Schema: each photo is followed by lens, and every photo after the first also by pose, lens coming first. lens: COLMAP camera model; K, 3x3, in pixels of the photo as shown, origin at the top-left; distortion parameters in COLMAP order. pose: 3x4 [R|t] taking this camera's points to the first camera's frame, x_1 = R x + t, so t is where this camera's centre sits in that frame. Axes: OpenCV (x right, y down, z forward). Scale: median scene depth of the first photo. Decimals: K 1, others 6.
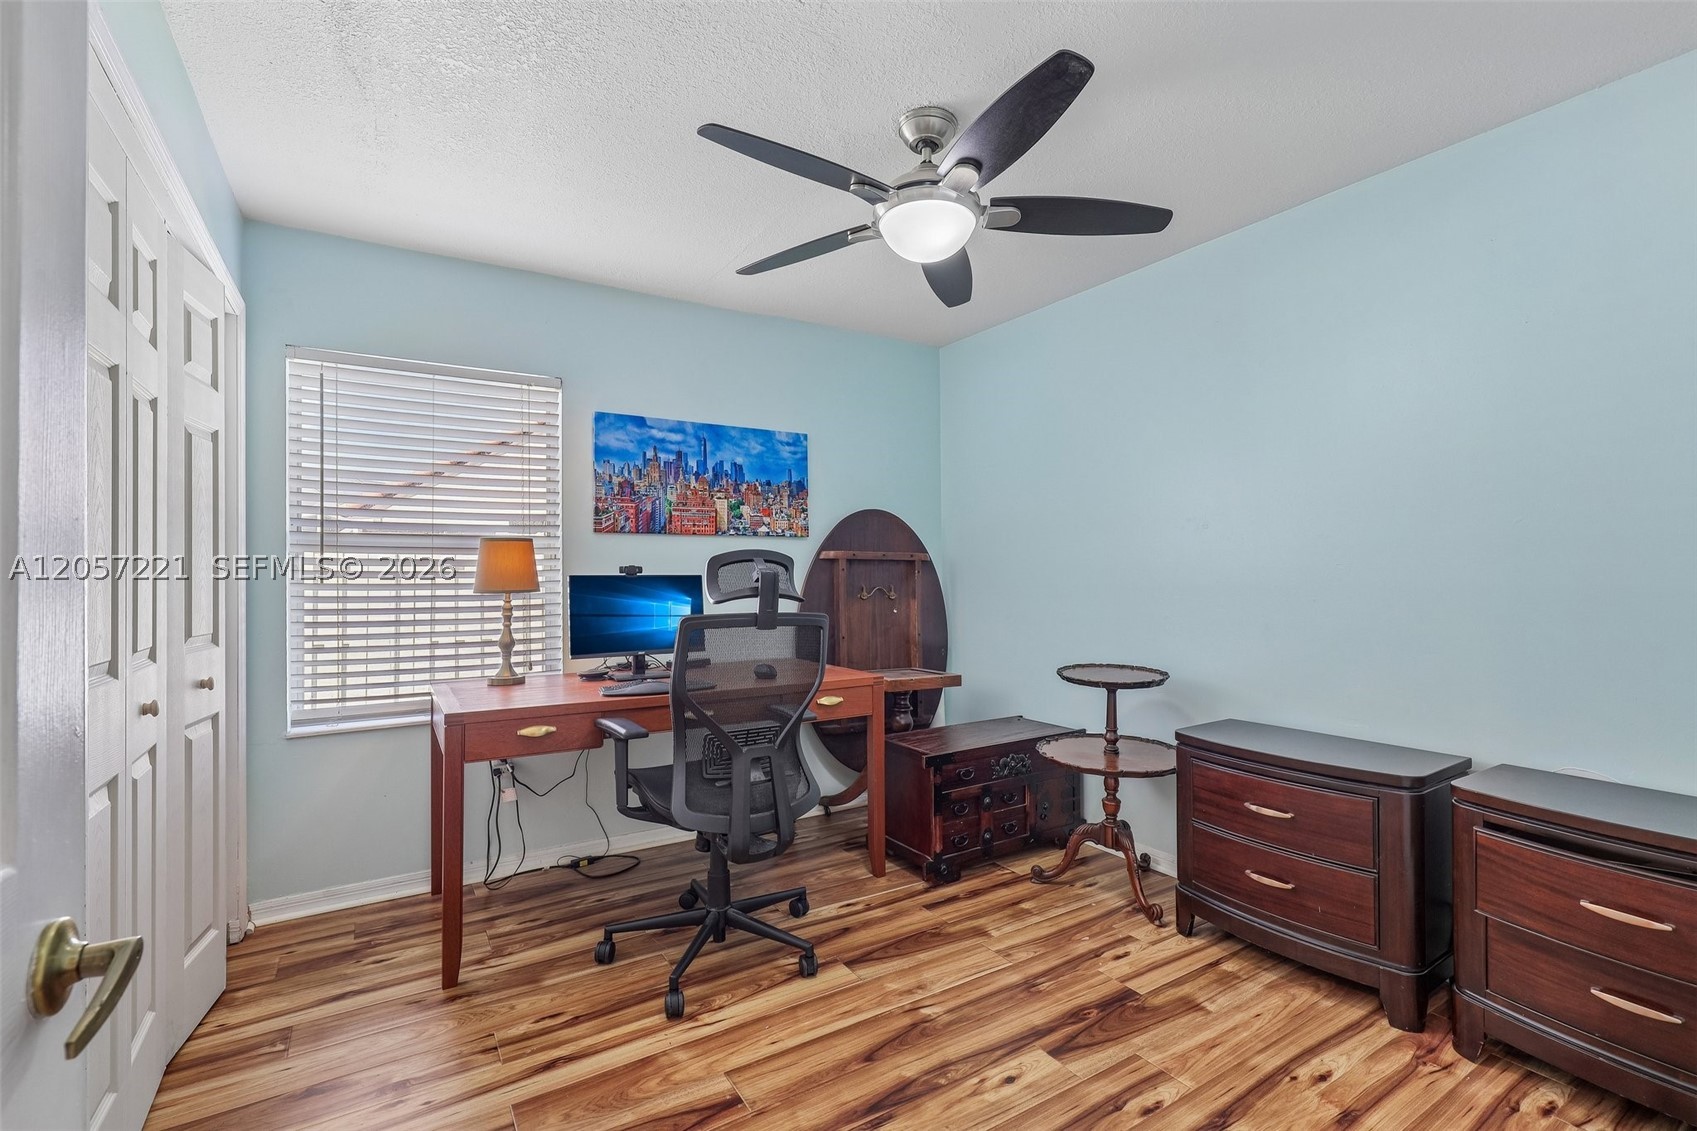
lens RADIAL K [[761.6, 0, 861.9], [0, 761.6, 563.4], [0, 0, 1]] dist [-0.000350, -0.000337]
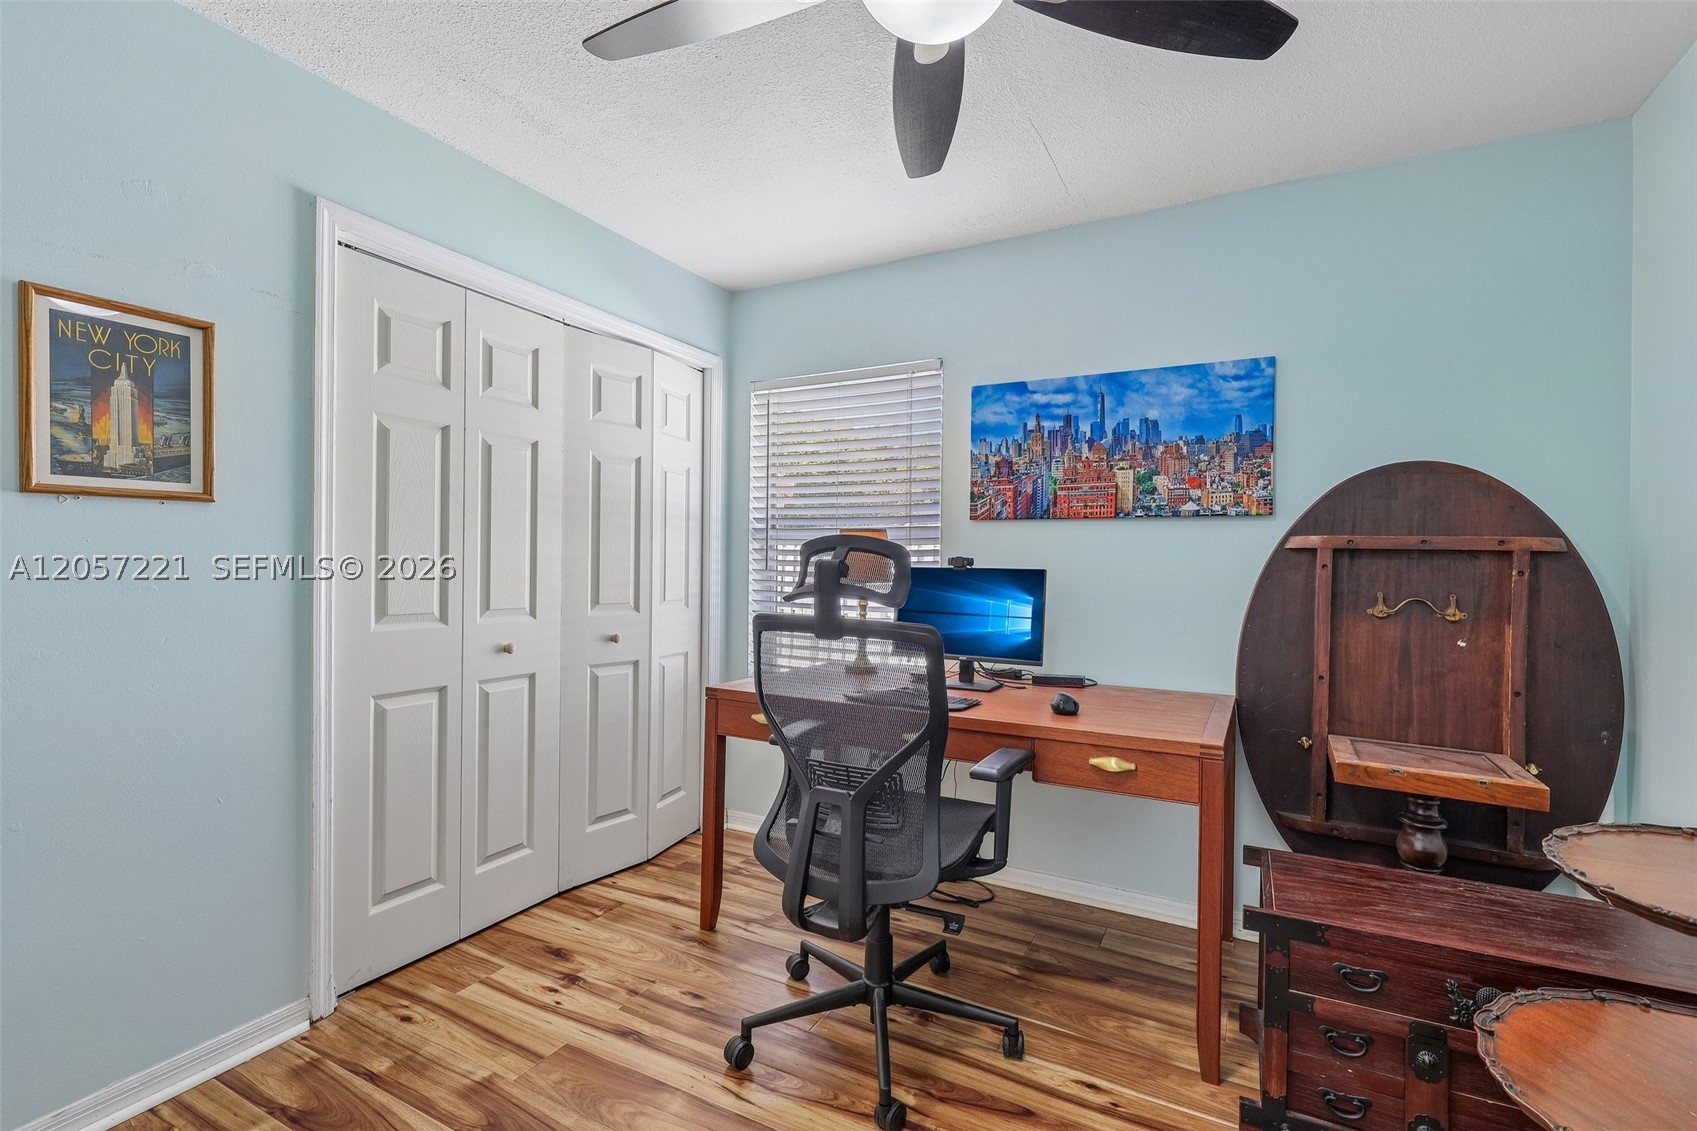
lens RADIAL K [[761.6, 0, 861.9], [0, 761.6, 563.4], [0, 0, 1]] dist [-0.000350, -0.000337]
pose [[0.500083, 0.011820, -0.865897, 0.350376], [-0.004508, 0.999929, 0.011046, 0.001181], [0.865966, -0.001621, 0.500101, 0.410939]]
